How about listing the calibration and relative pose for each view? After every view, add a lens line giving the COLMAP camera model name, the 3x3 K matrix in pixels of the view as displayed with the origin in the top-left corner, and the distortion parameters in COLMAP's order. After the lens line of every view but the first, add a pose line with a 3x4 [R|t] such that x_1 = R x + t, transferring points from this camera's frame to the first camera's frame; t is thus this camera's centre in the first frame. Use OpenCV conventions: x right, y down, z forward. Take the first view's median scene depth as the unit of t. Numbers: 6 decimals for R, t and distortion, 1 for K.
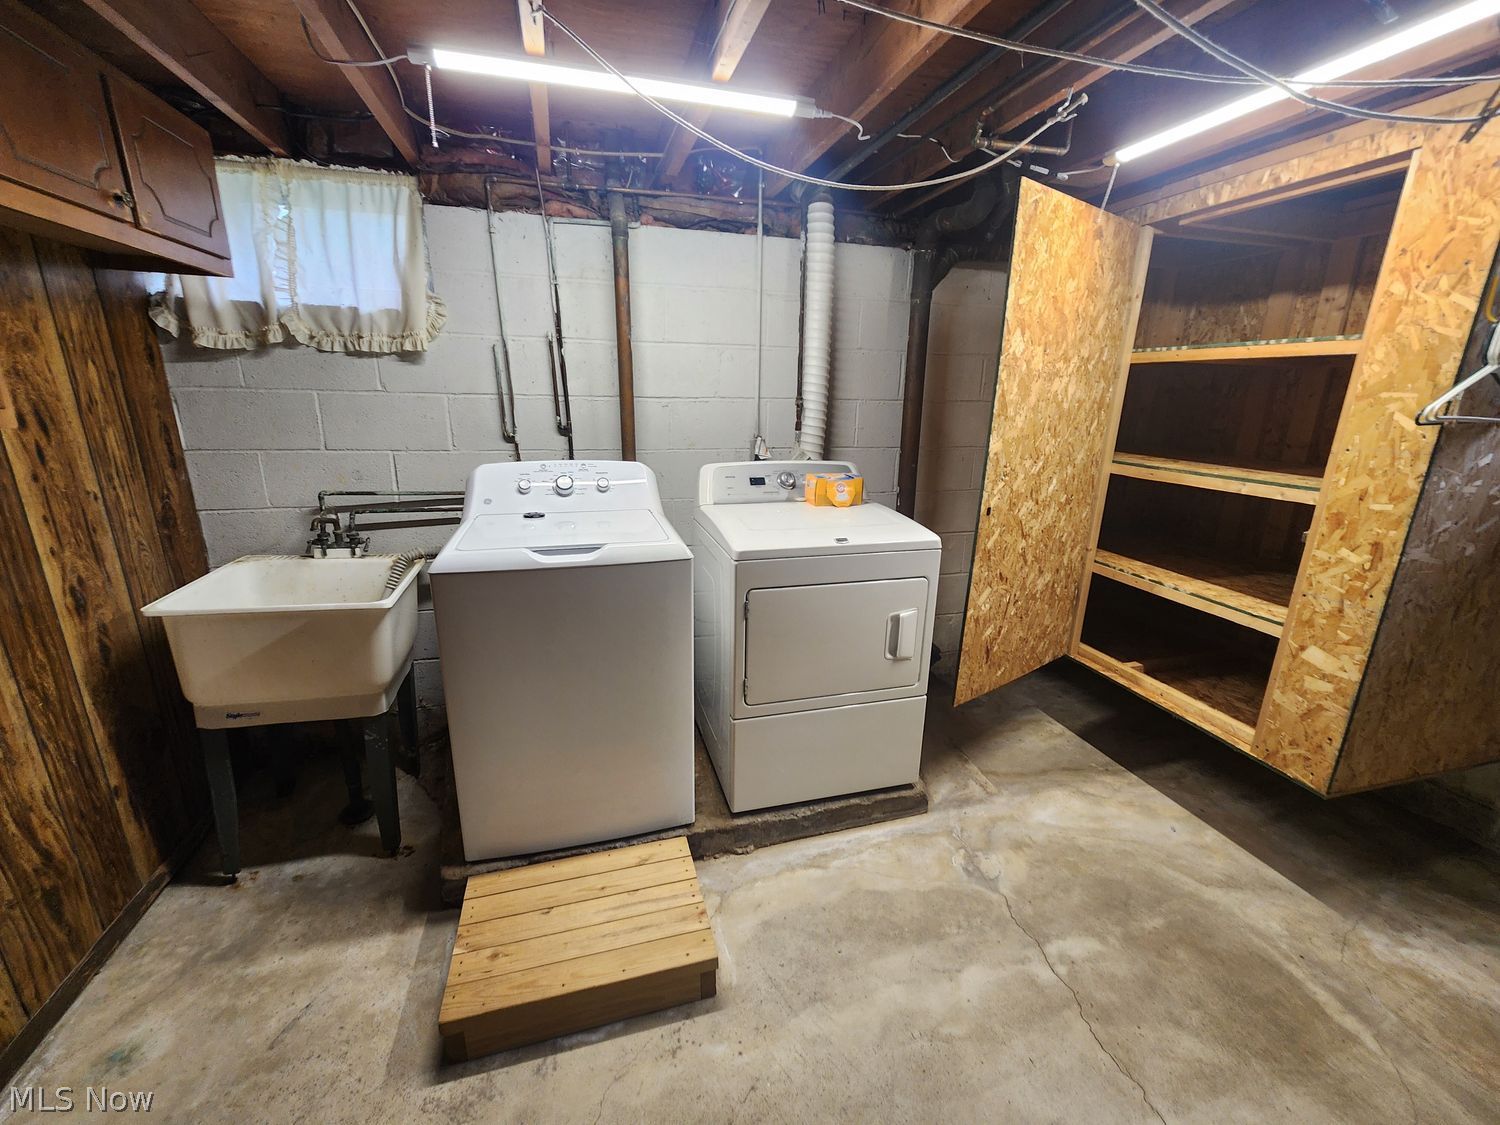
lens RADIAL K [[615.3, 0, 746.6], [0, 615.3, 566.9], [0, 0, 1]] dist [0.003090, -0.000068]
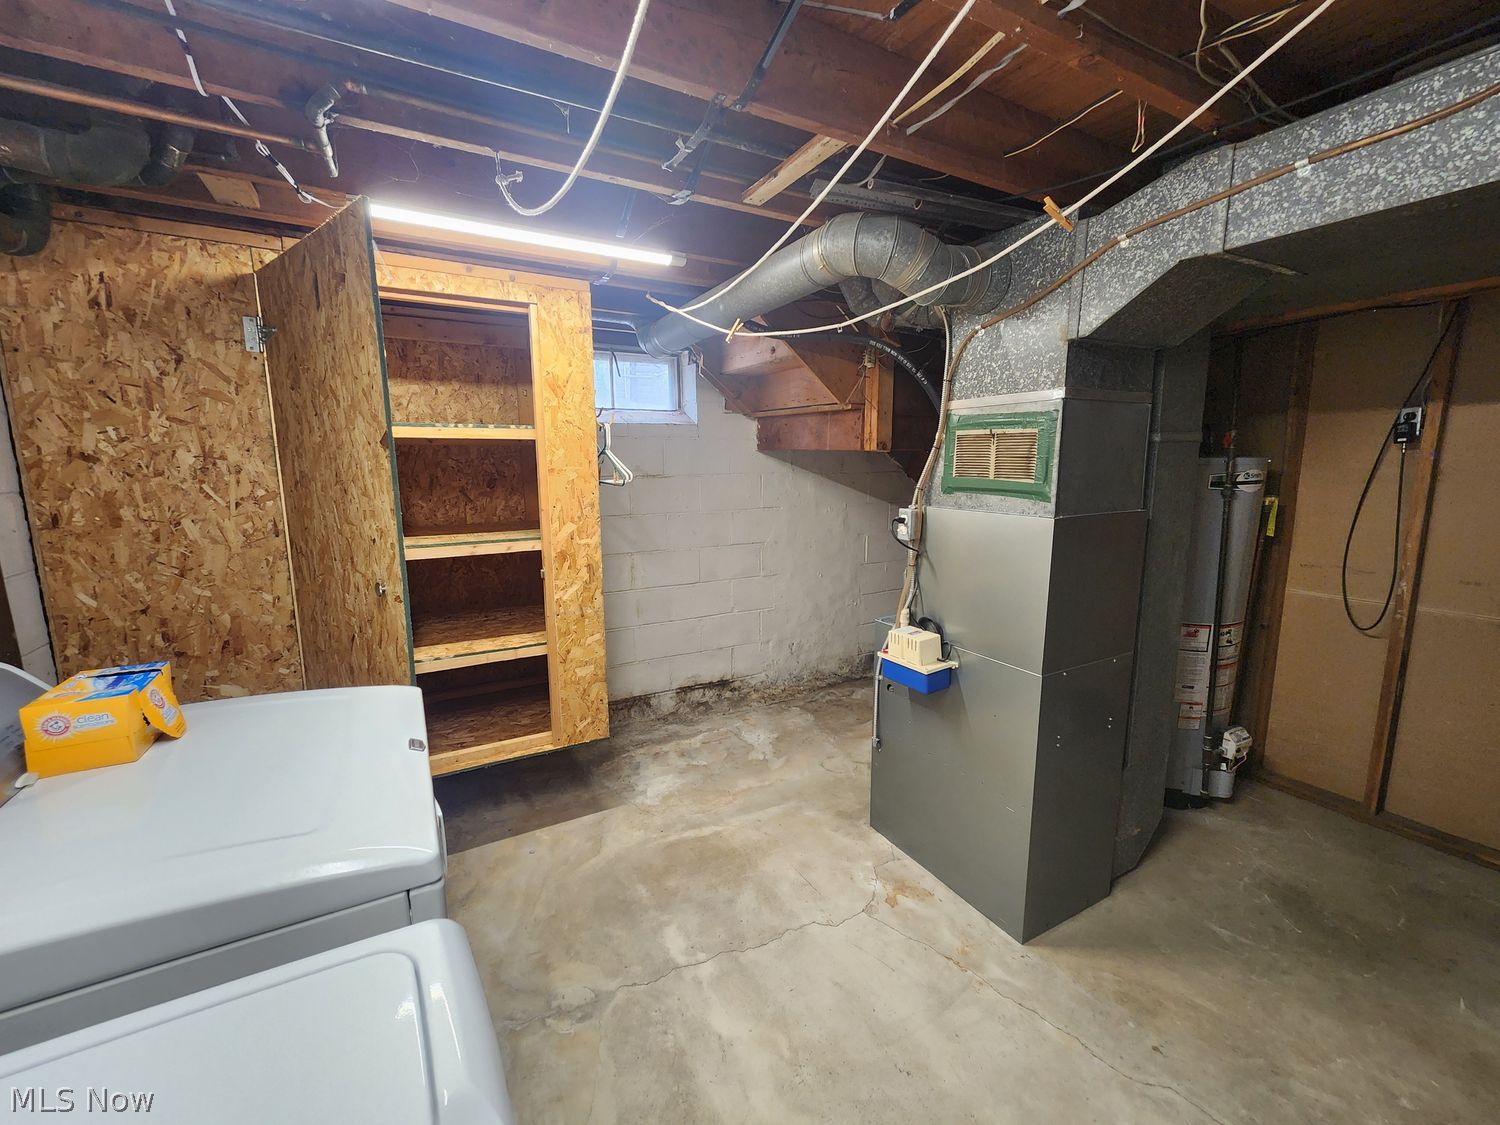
lens RADIAL K [[615.3, 0, 746.6], [0, 615.3, 566.9], [0, 0, 1]] dist [0.003090, -0.000068]
pose [[-0.236706, -0.178357, 0.955070, -0.450128], [0.270857, 0.931921, 0.241164, -0.264677], [-0.933063, 0.315773, -0.172282, 0.825065]]
